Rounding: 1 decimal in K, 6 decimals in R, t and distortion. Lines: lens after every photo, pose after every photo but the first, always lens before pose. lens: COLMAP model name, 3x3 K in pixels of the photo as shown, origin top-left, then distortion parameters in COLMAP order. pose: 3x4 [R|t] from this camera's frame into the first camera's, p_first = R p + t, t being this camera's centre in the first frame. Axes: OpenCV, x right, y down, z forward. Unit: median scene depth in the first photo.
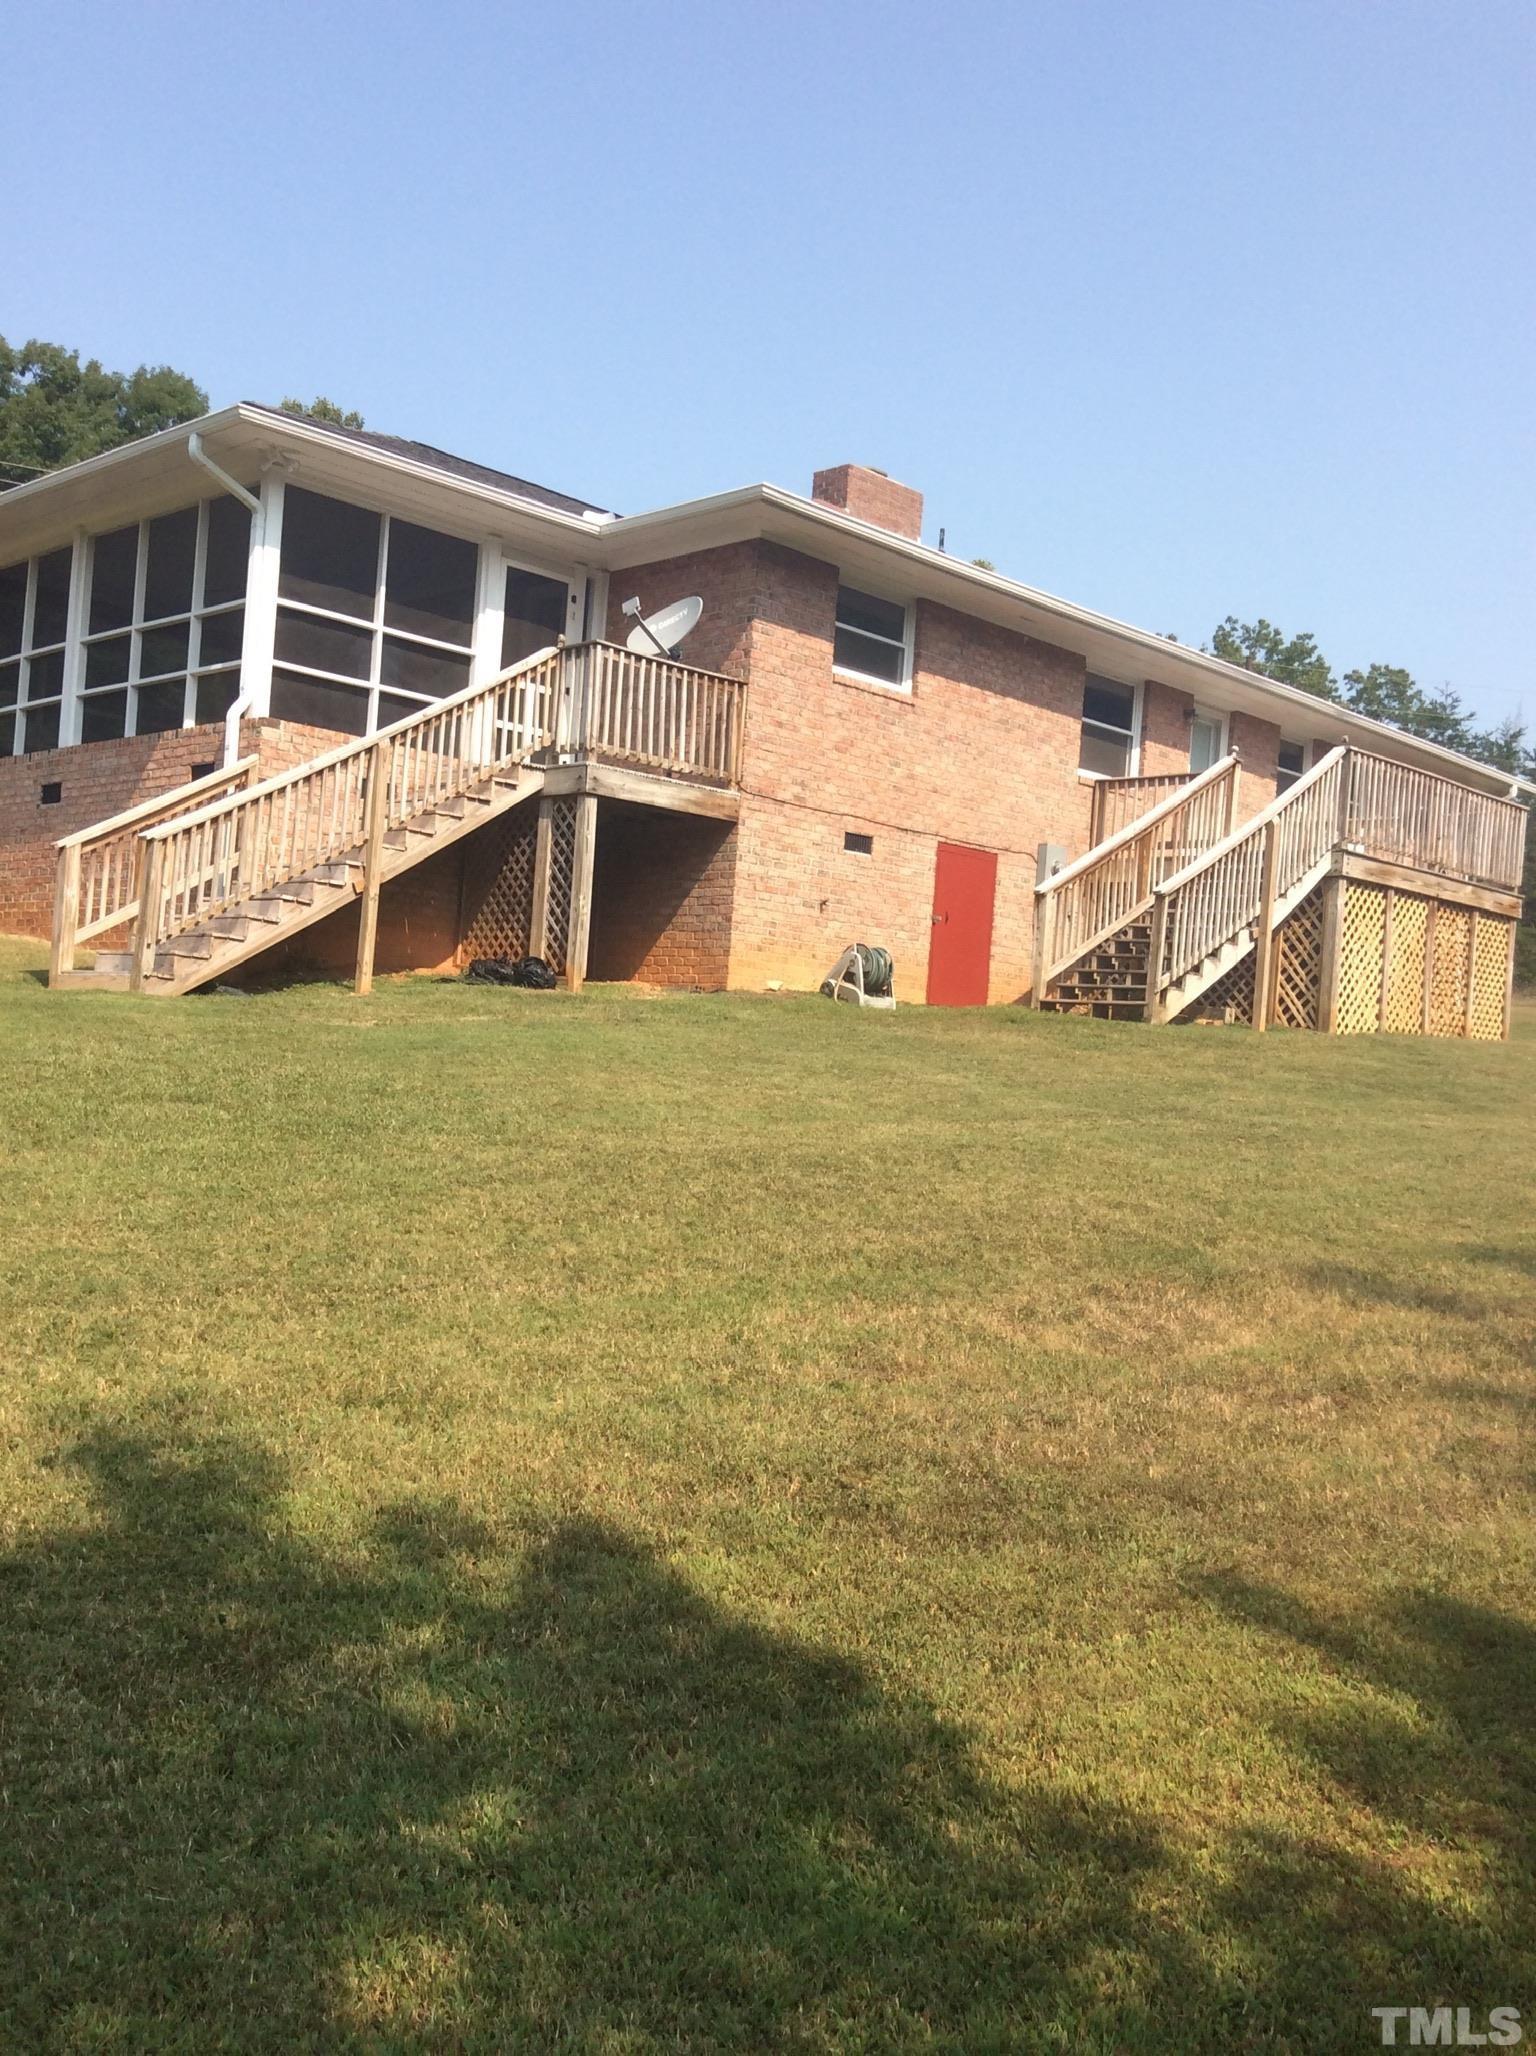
lens RADIAL K [[1908.7, 0, 768.0], [0, 1908.7, 1028.0], [0, 0, 1]] dist [0.378483, -1.122768]
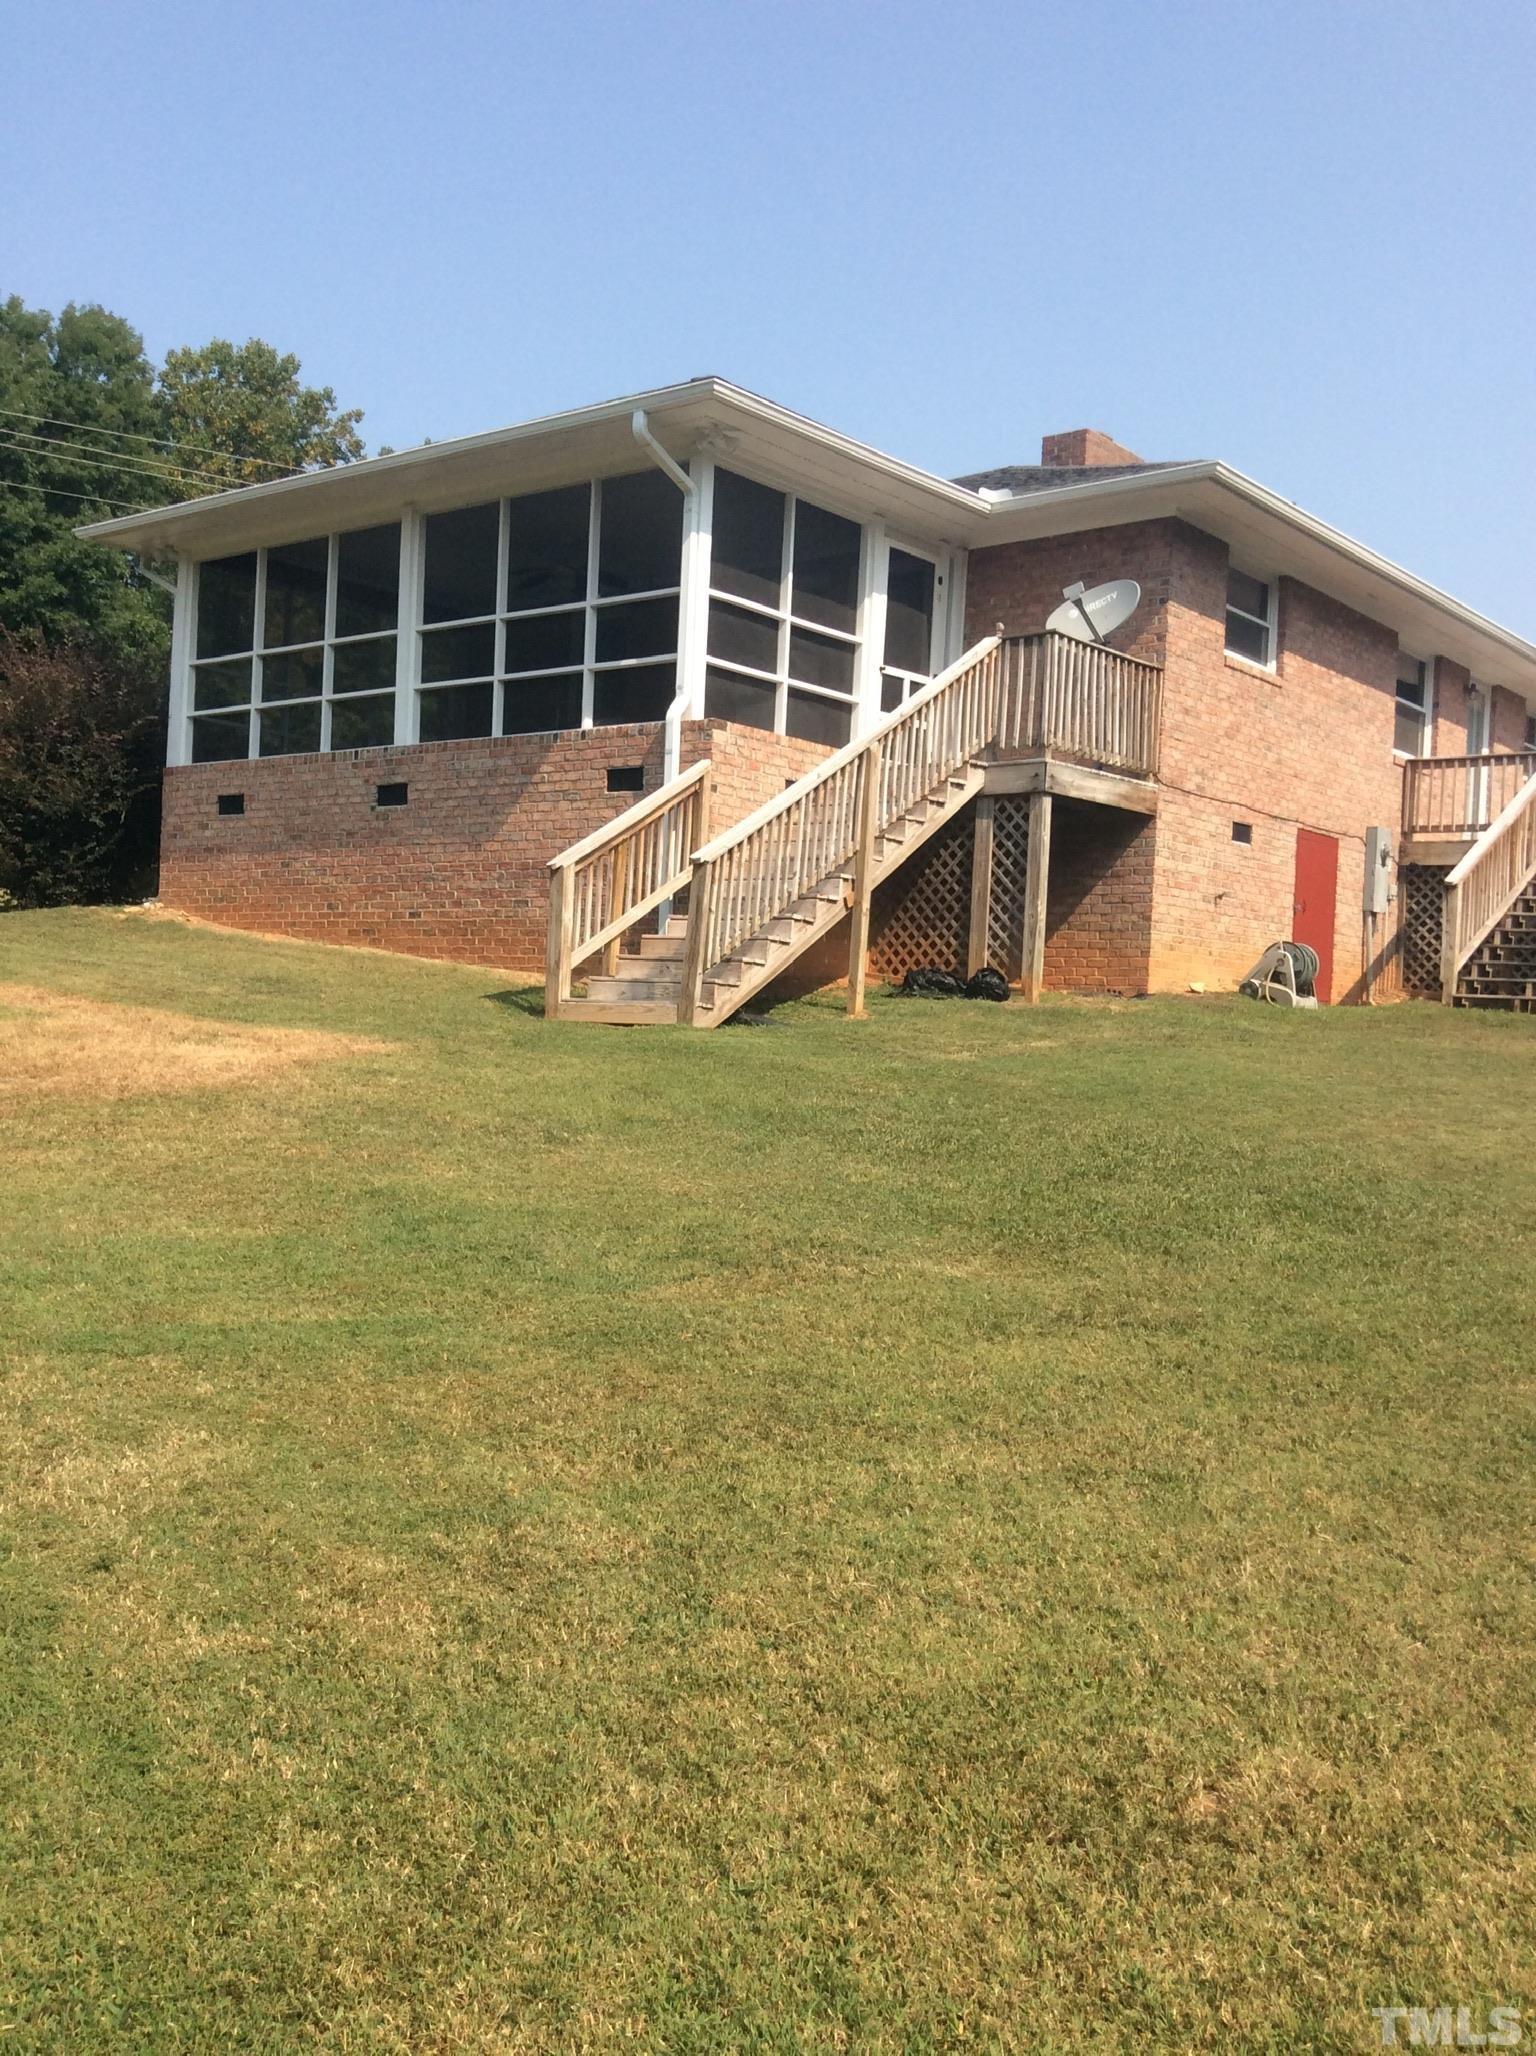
lens RADIAL K [[1921.2, 0, 767.0], [0, 1921.2, 1041.0], [0, 0, 1]] dist [0.192911, -0.441299]
pose [[0.992499, -0.025355, 0.119593, -0.323531], [0.020808, 0.999018, 0.039116, -0.037782], [-0.120467, -0.036334, 0.992052, 0.069428]]
